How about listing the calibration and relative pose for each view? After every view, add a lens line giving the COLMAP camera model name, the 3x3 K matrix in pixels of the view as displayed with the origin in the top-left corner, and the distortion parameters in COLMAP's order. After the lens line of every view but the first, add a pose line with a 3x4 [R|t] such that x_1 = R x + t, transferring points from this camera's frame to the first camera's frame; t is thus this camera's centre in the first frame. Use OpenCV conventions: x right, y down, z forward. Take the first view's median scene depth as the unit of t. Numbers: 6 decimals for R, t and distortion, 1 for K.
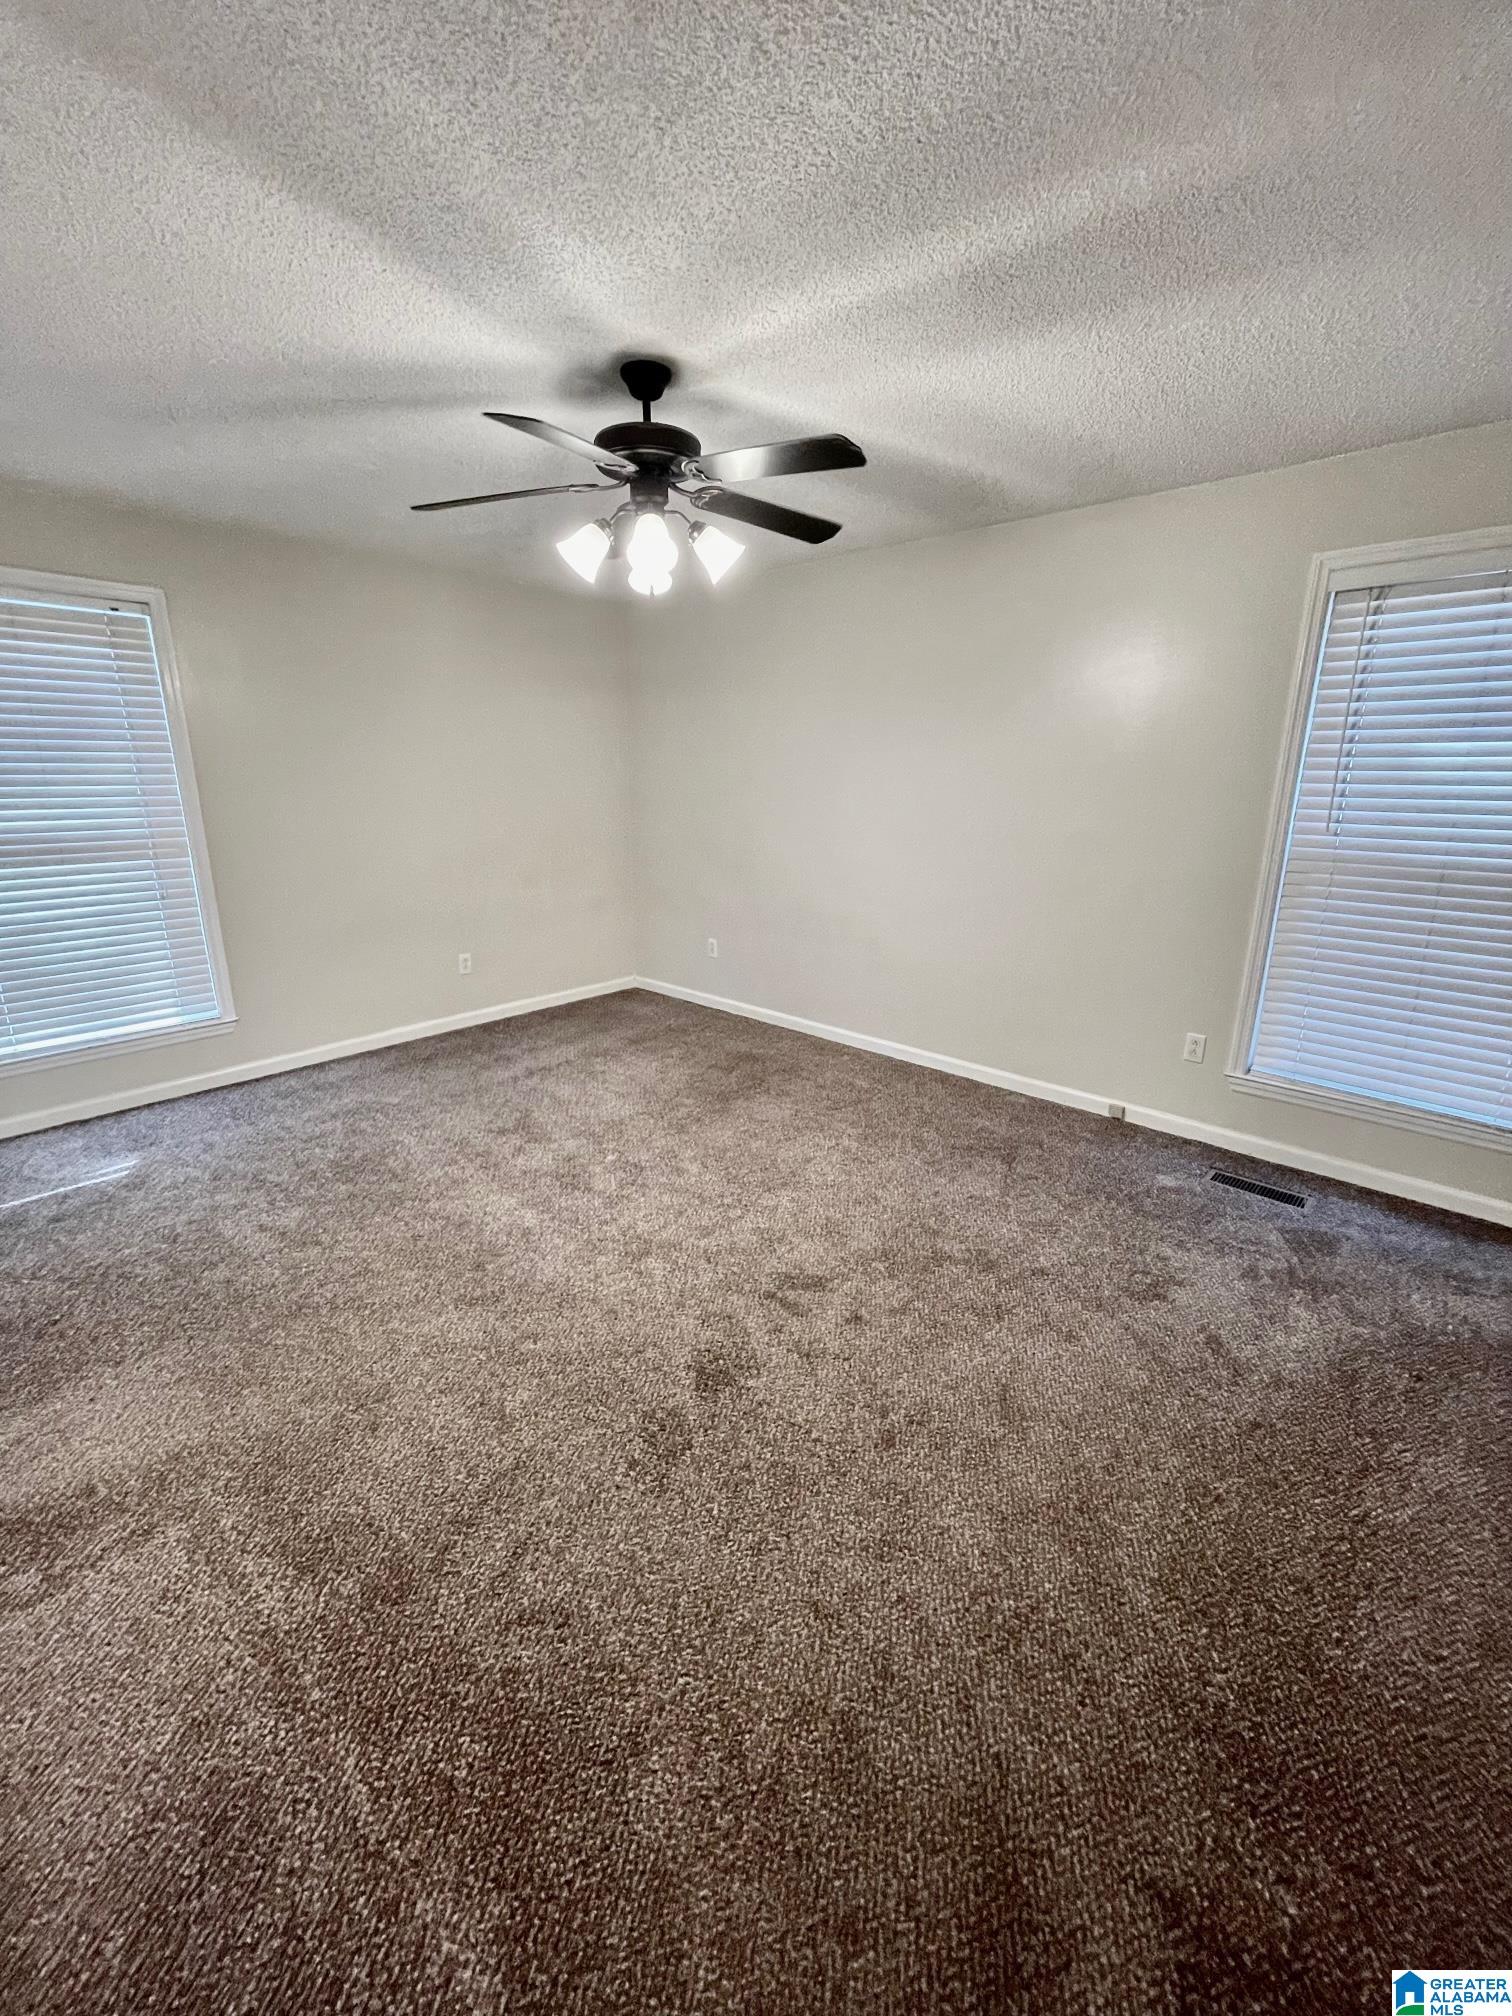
lens RADIAL K [[817.5, 0, 752.1], [0, 817.5, 991.7], [0, 0, 1]] dist [-0.000241, -0.000089]
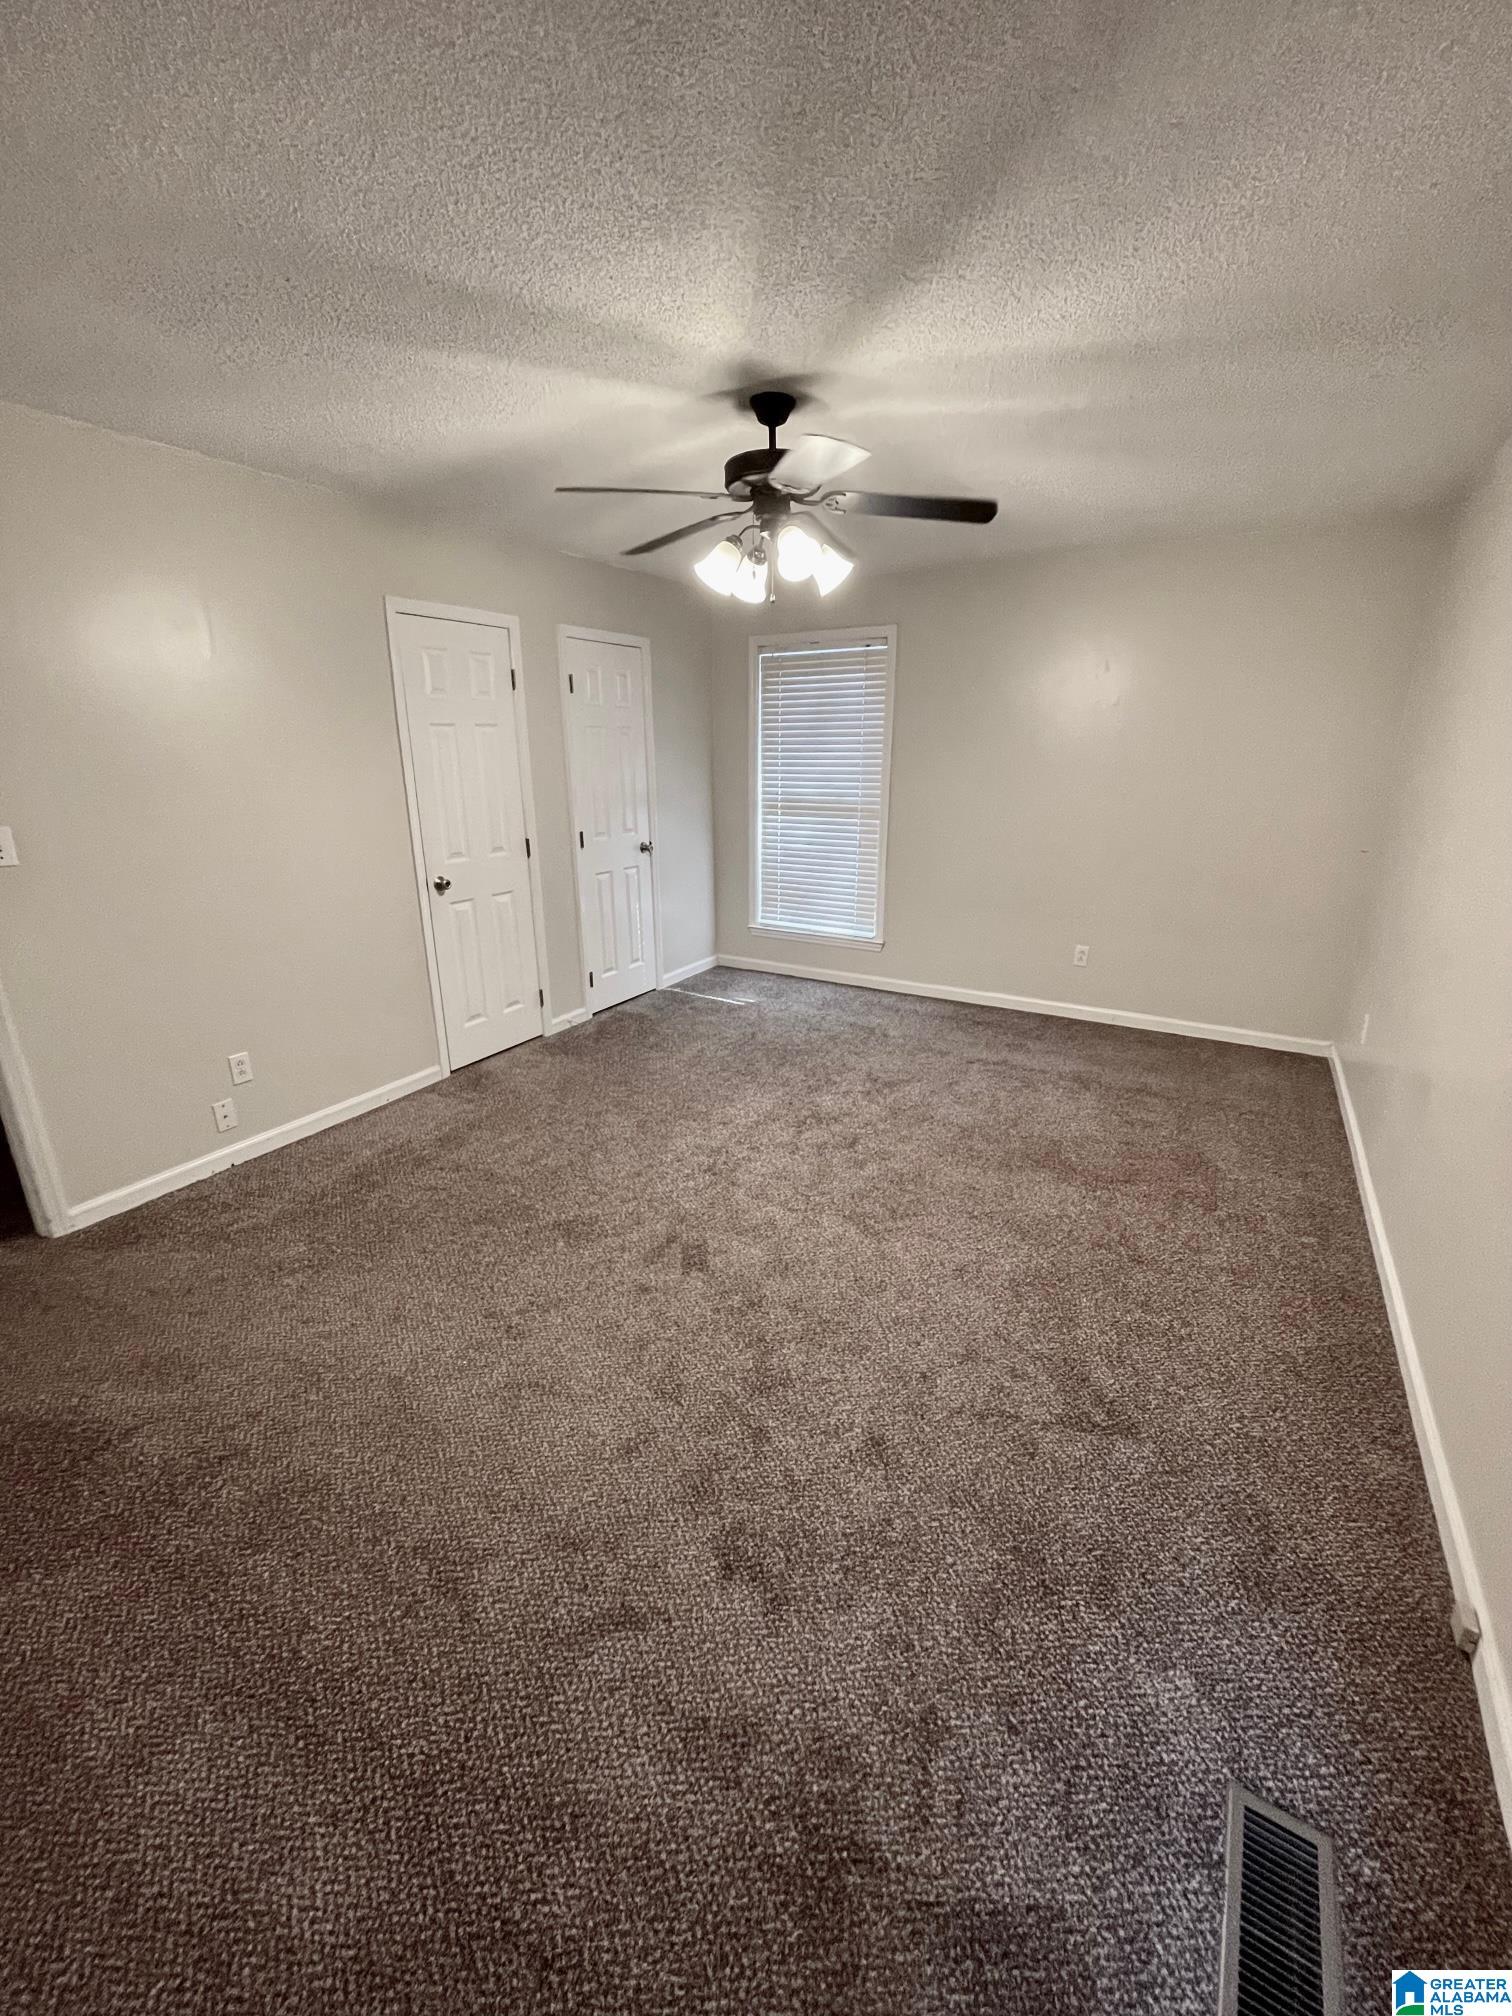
lens RADIAL K [[805.9, 0, 762.3], [0, 805.9, 998.2], [0, 0, 1]] dist [0.016884, 0.000100]
pose [[0.210382, 0.288135, -0.934194, 0.702575], [-0.253052, 0.939063, 0.232650, -0.164294], [0.944301, 0.187454, 0.270475, 0.535060]]
